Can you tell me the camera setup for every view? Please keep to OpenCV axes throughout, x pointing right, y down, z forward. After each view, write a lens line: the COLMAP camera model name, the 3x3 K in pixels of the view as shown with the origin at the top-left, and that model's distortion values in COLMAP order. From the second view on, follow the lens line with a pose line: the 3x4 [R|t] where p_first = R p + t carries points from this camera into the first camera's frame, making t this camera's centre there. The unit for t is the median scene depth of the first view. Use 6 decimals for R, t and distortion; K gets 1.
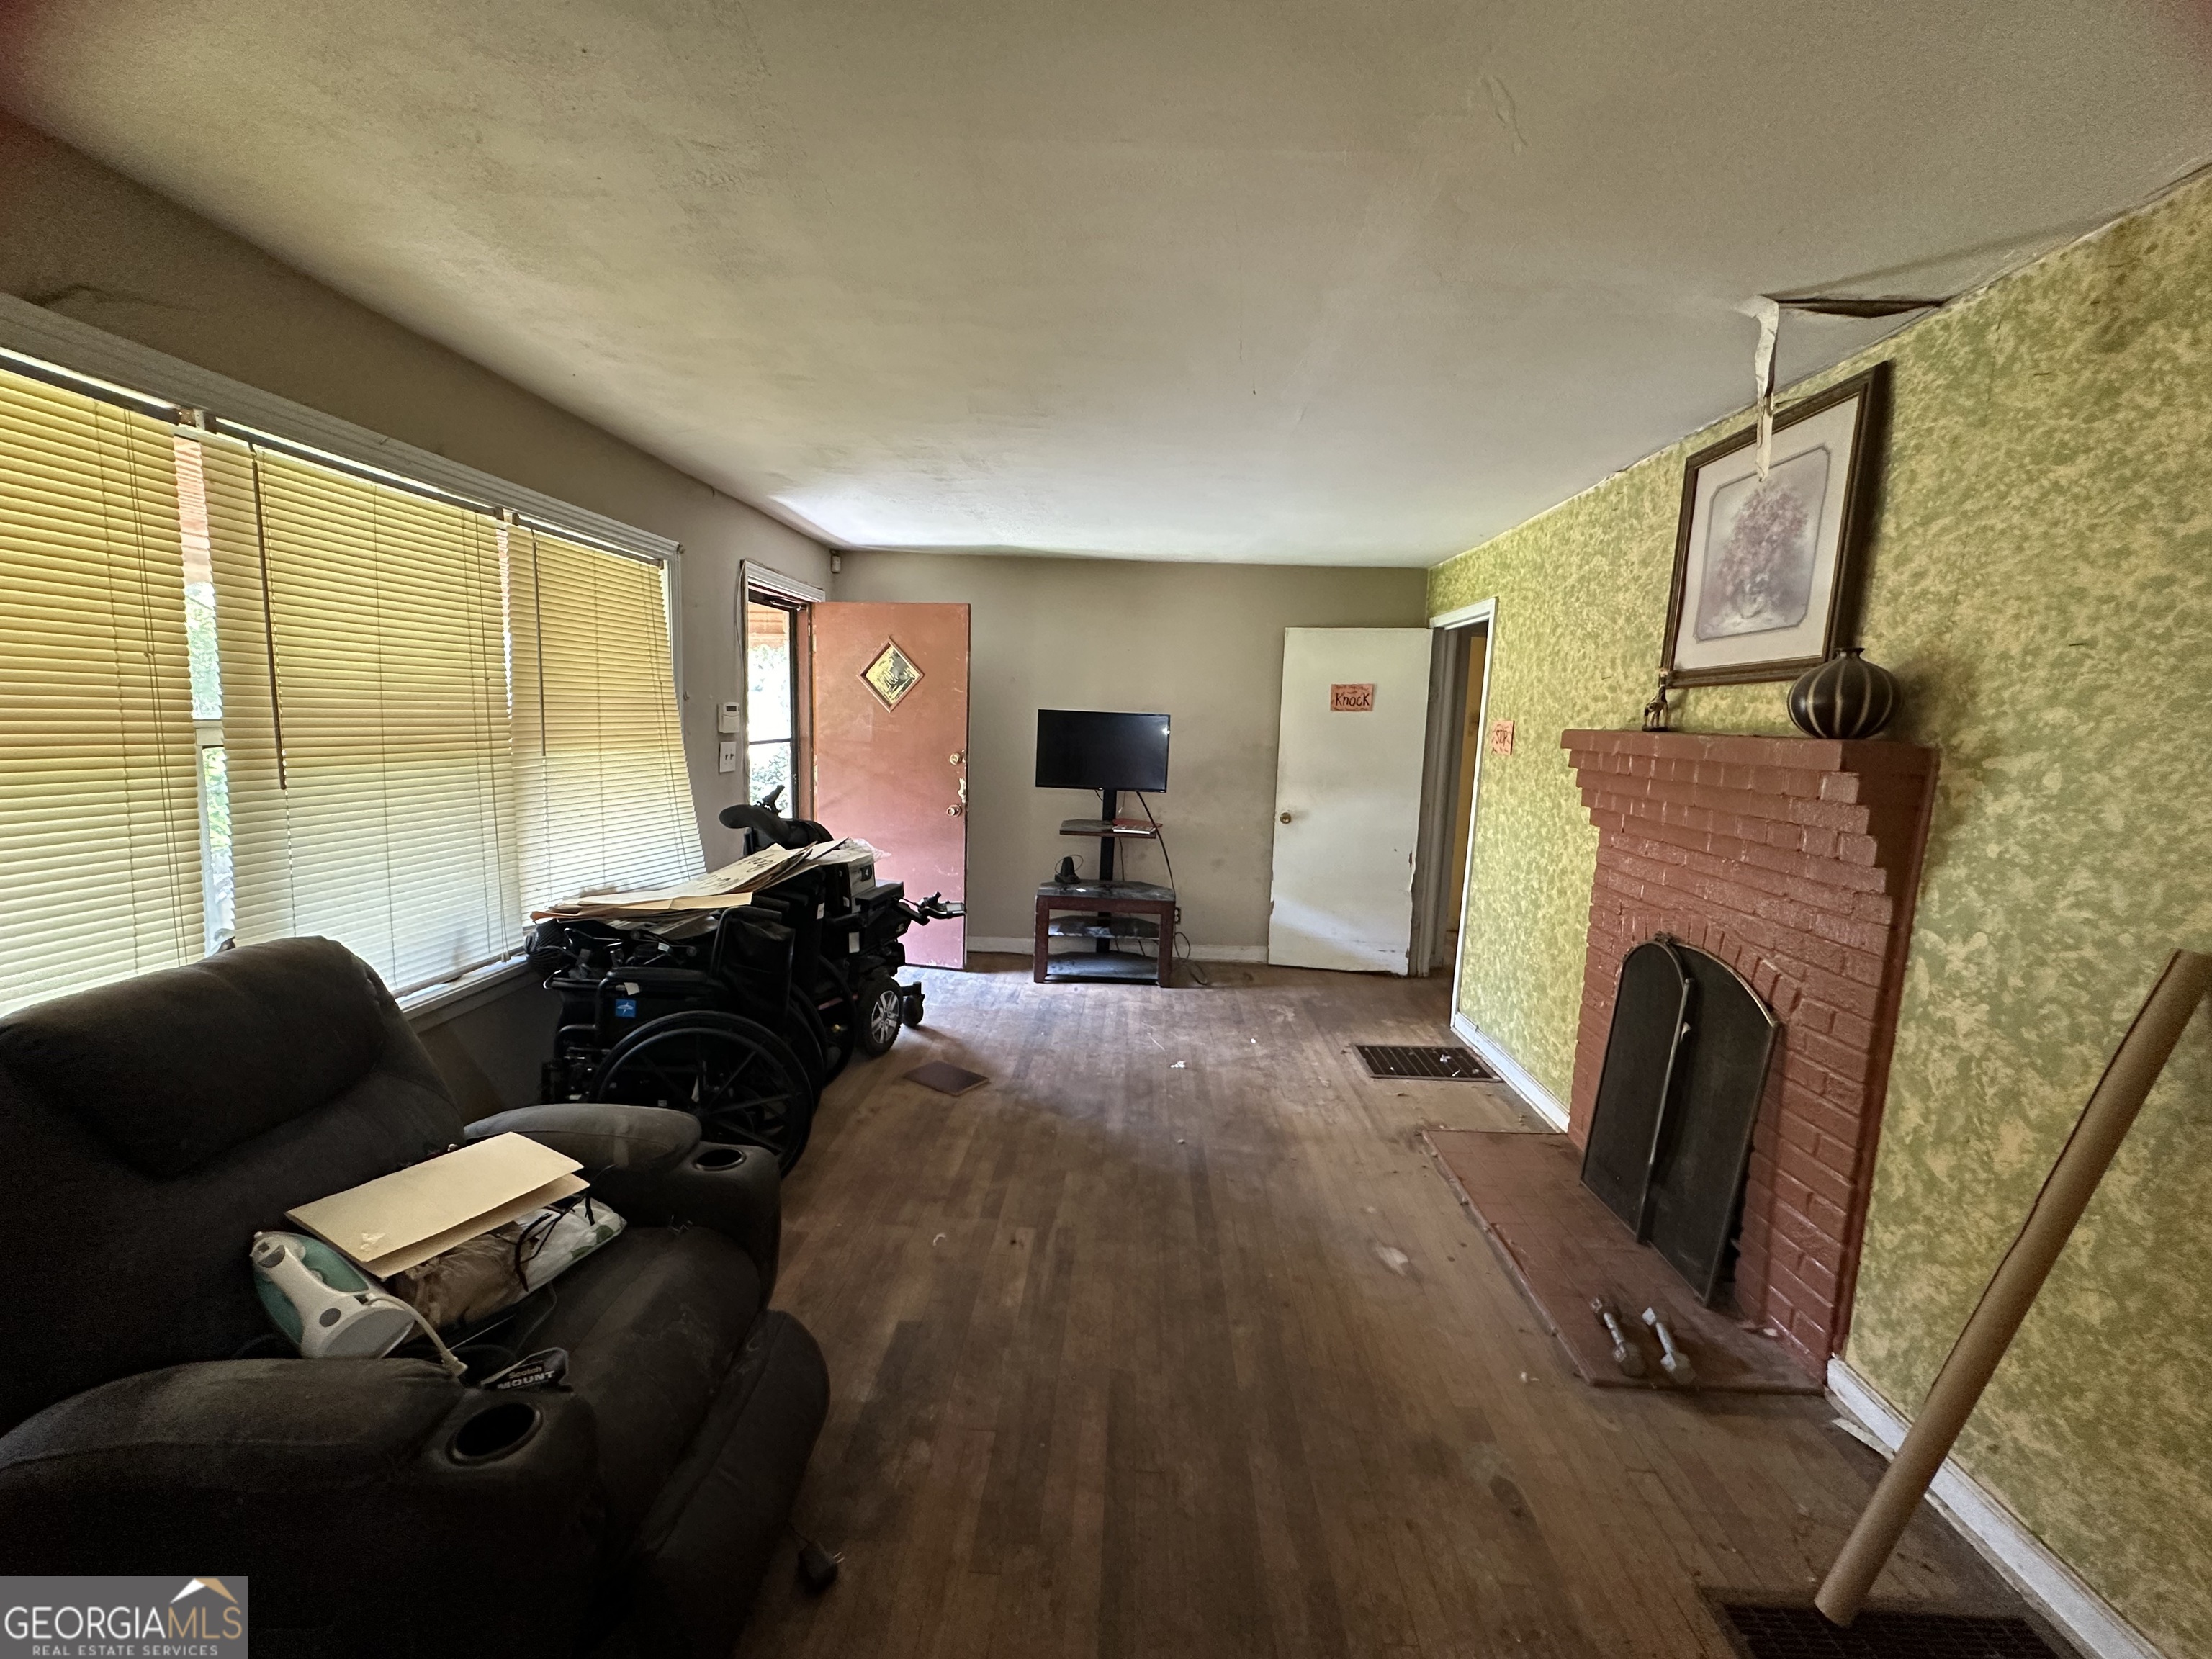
lens RADIAL K [[883.7, 0, 1108.3], [0, 883.7, 831.9], [0, 0, 1]] dist [-0.000141, -0.000119]
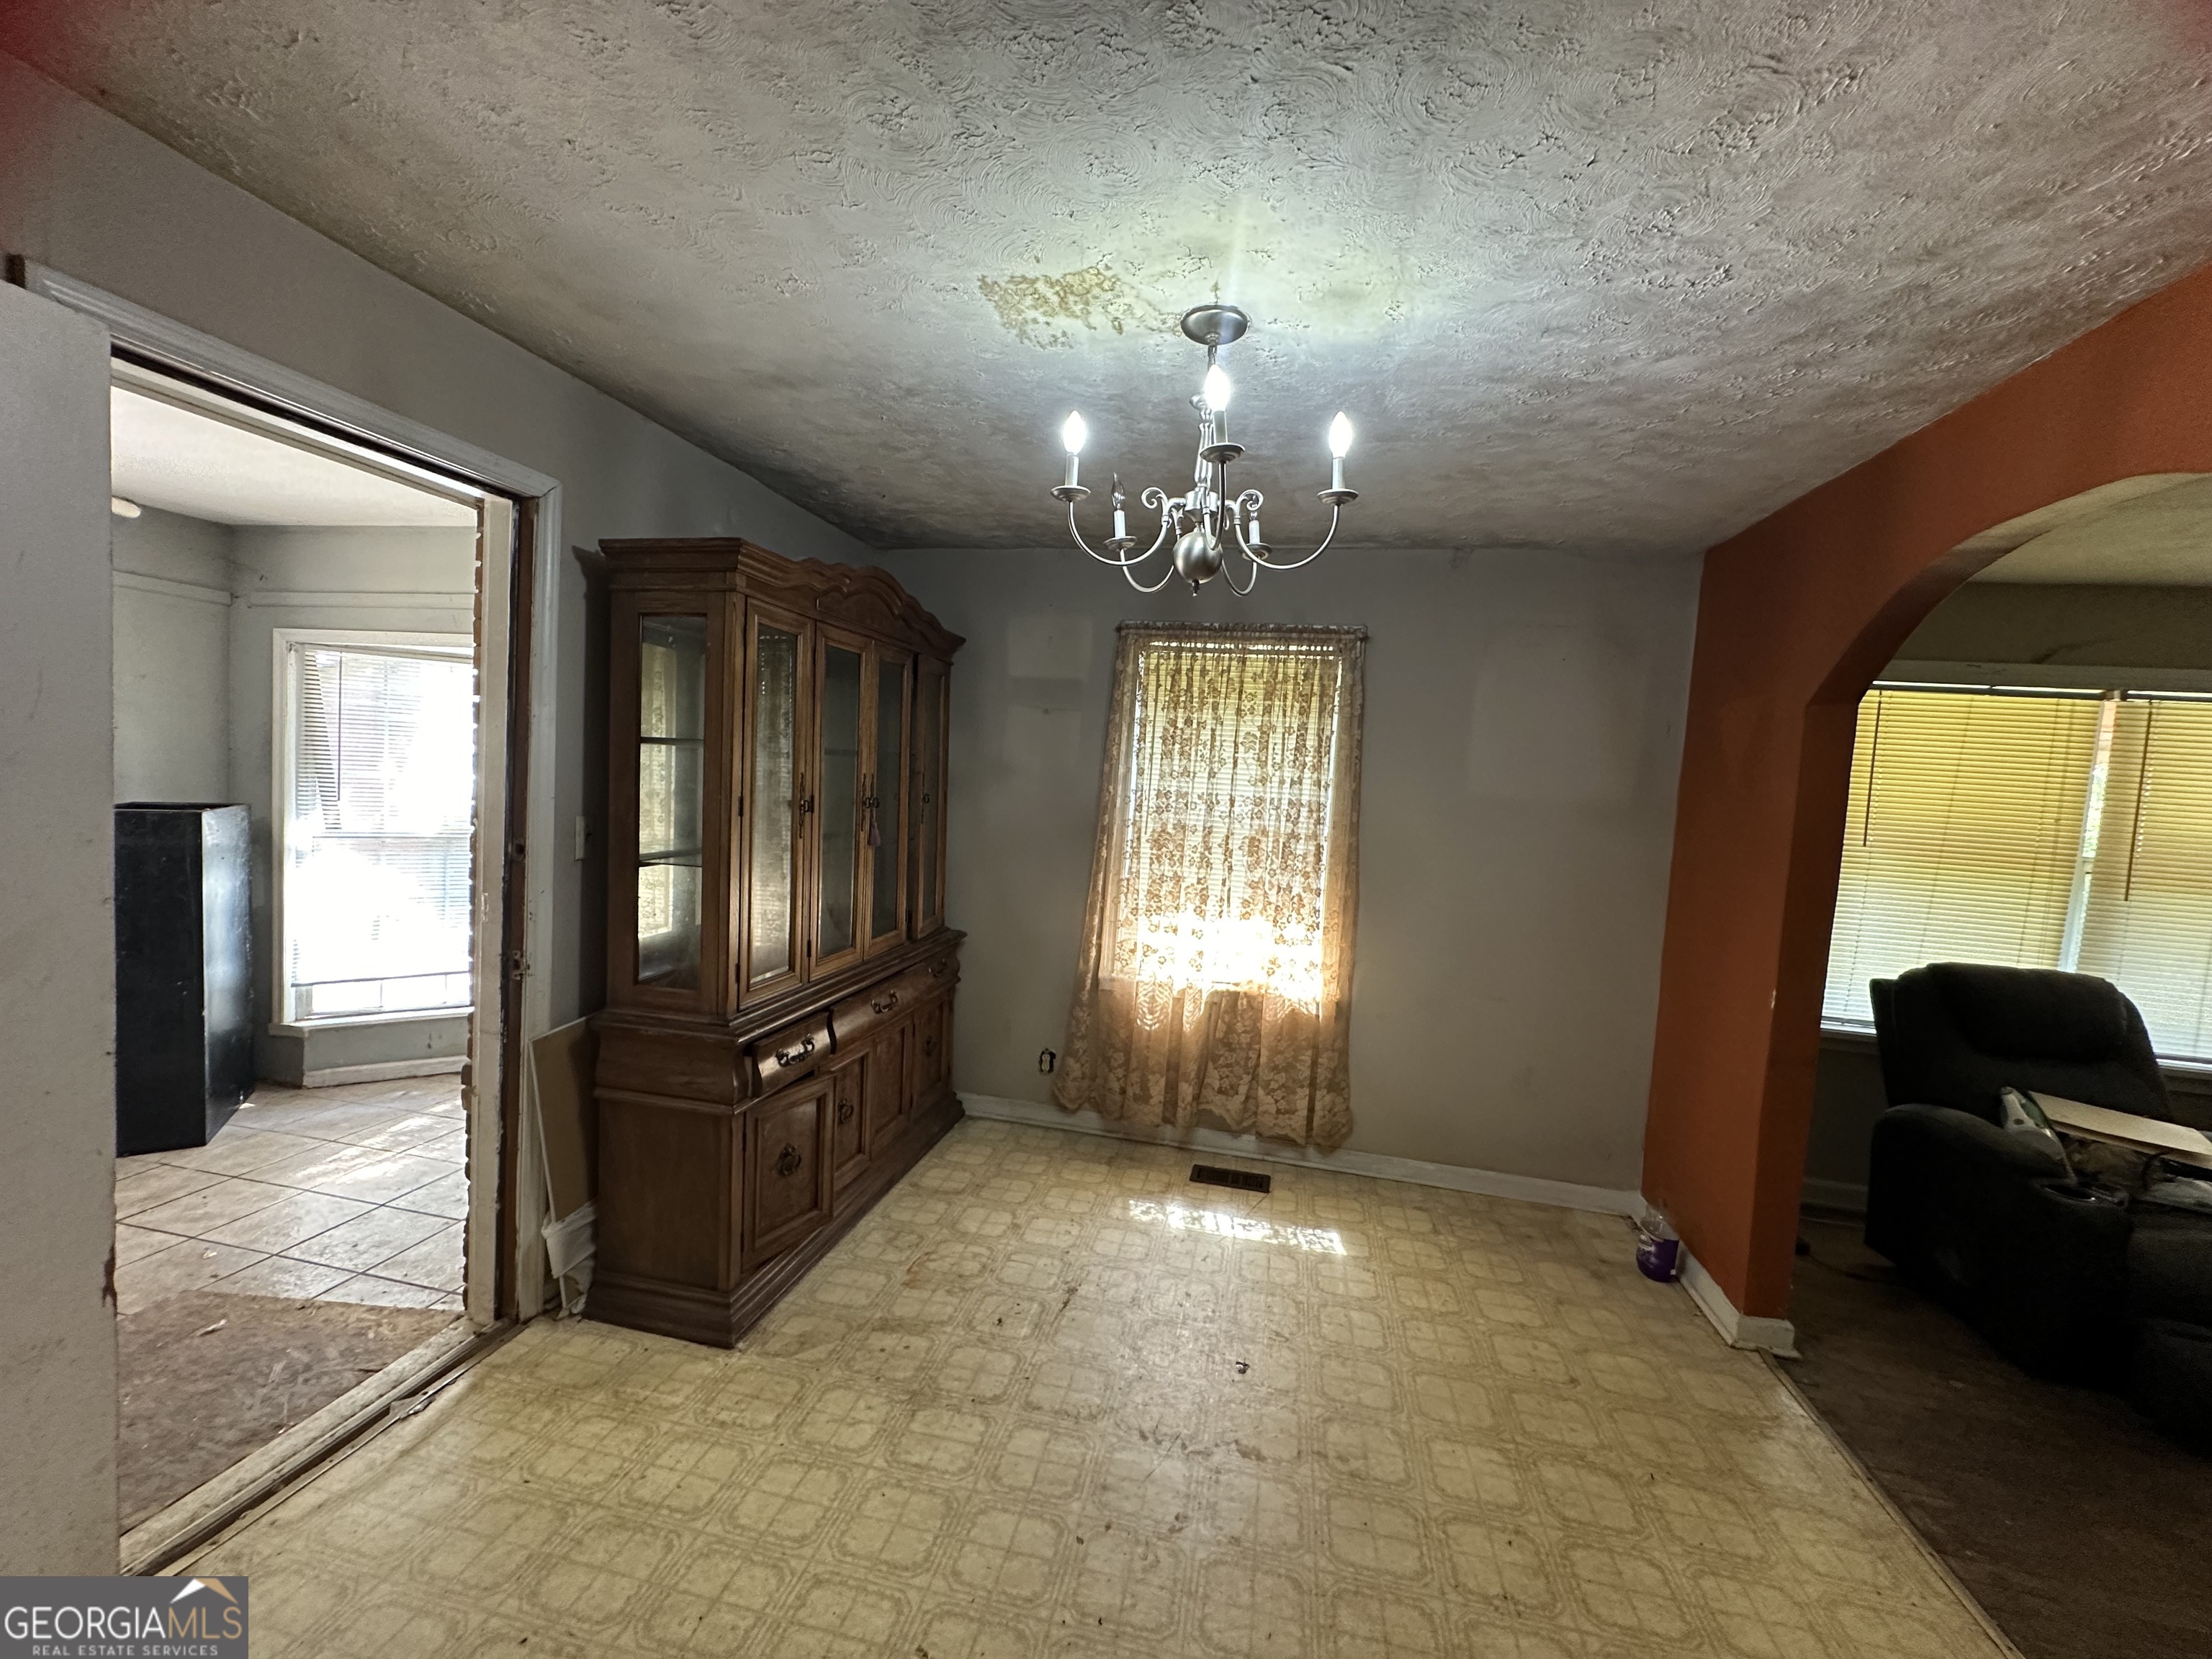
lens RADIAL K [[883.7, 0, 1108.3], [0, 883.7, 831.9], [0, 0, 1]] dist [-0.000141, -0.000119]
pose [[-0.175807, 0.018047, -0.984259, 0.953828], [-0.195708, 0.979234, 0.052912, 0.104425], [0.964775, 0.201930, -0.168625, -0.544480]]
